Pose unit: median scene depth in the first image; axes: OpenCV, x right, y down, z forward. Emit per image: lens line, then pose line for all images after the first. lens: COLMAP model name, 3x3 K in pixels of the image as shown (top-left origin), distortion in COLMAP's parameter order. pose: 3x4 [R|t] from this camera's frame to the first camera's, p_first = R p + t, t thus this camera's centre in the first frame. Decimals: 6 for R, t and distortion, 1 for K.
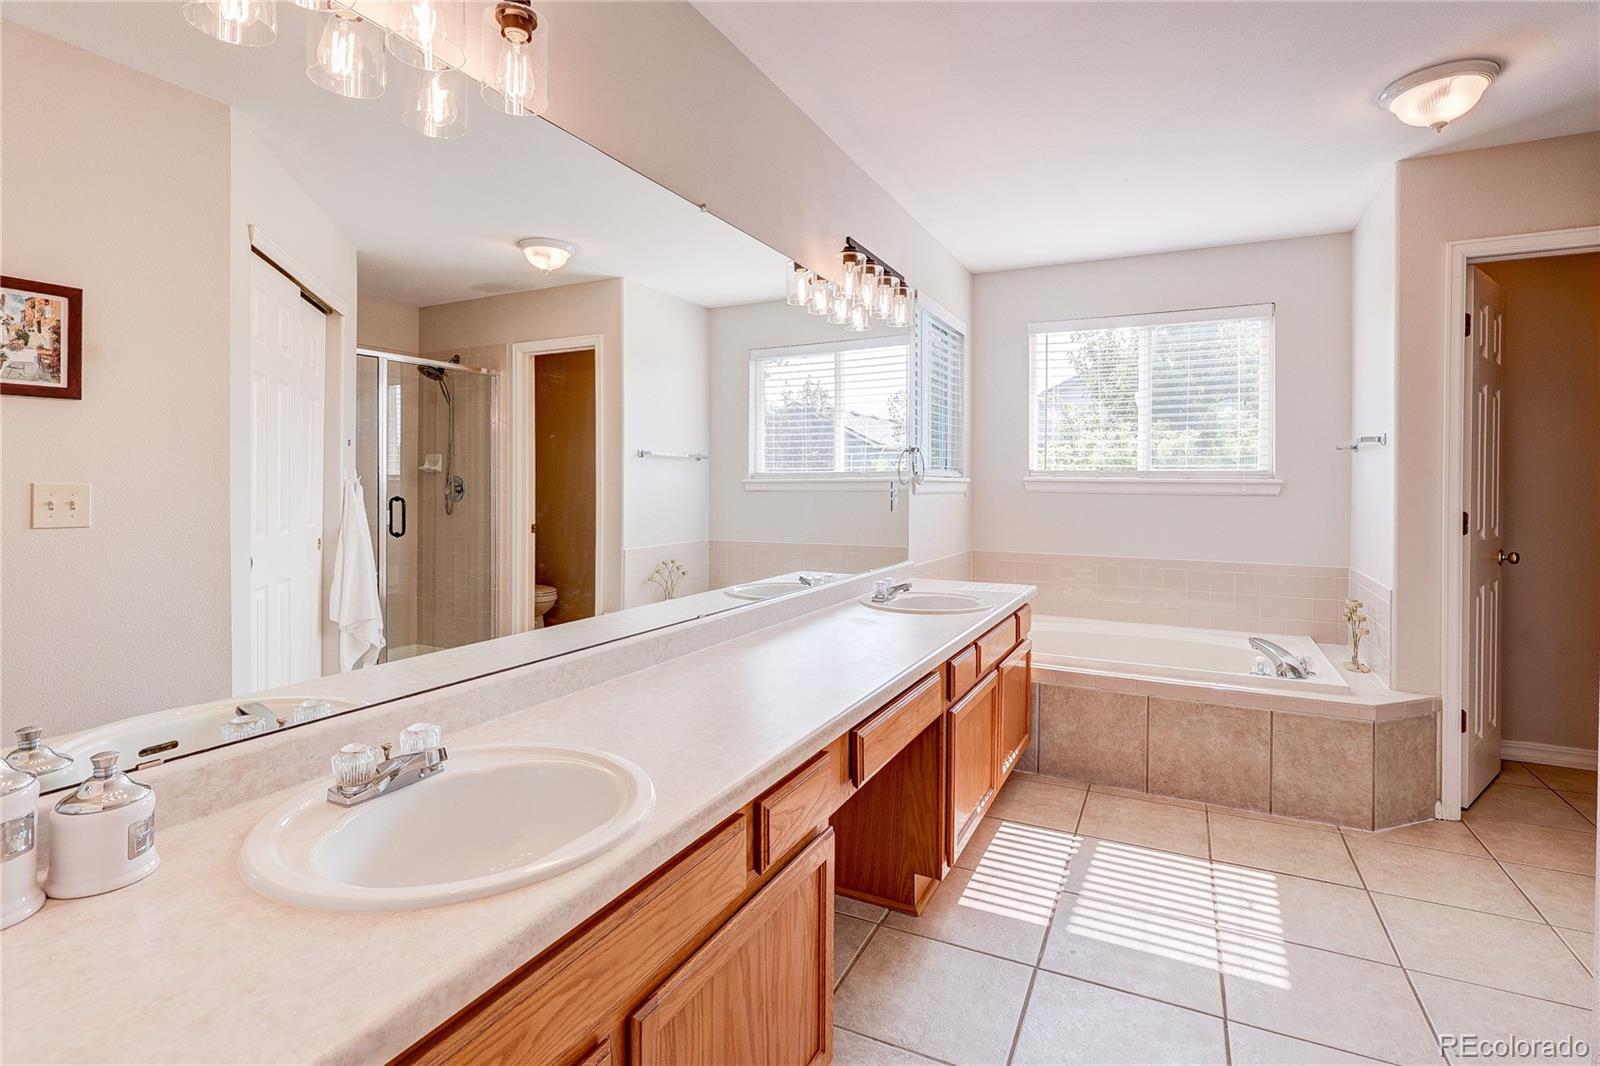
lens RADIAL K [[772.1, 0, 804.2], [0, 772.1, 485.0], [0, 0, 1]] dist [0.000273, 0.000269]
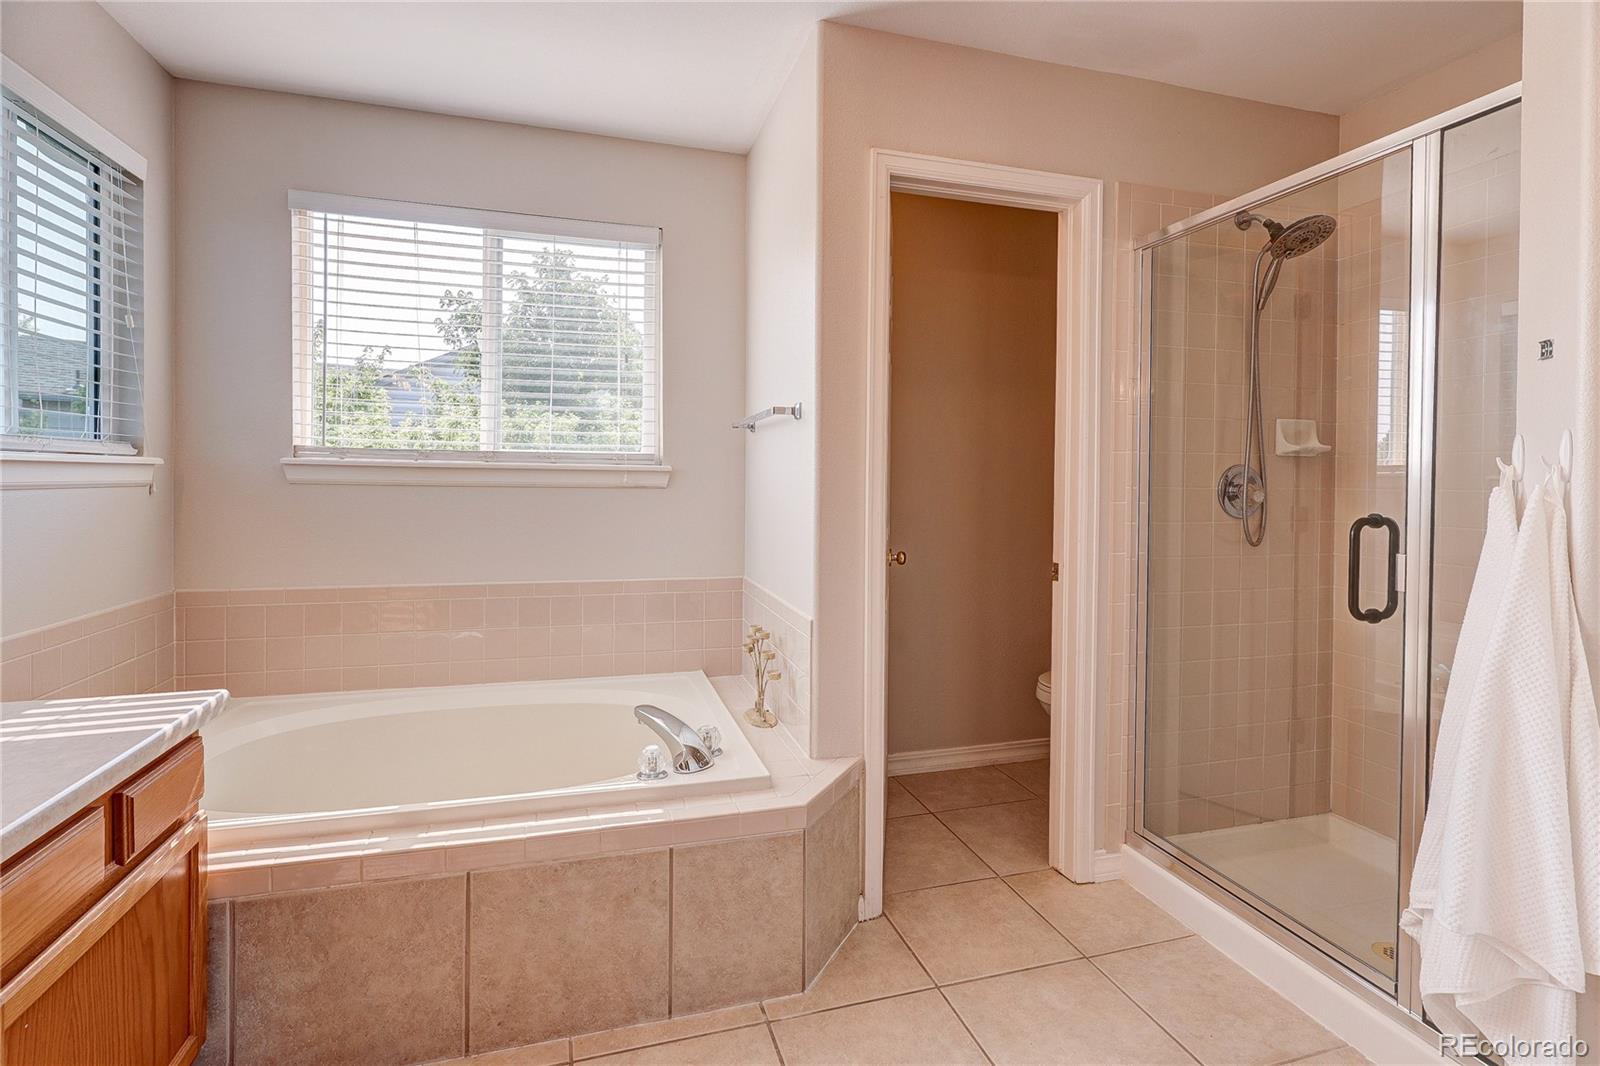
lens RADIAL K [[758.1, 0, 802.4], [0, 758.1, 506.4], [0, 0, 1]] dist [-0.001921, 0.000422]
pose [[0.730097, -0.023552, 0.682938, 0.263116], [-0.004337, 0.999226, 0.039097, 0.003318], [-0.683330, -0.031507, 0.729430, 0.471973]]
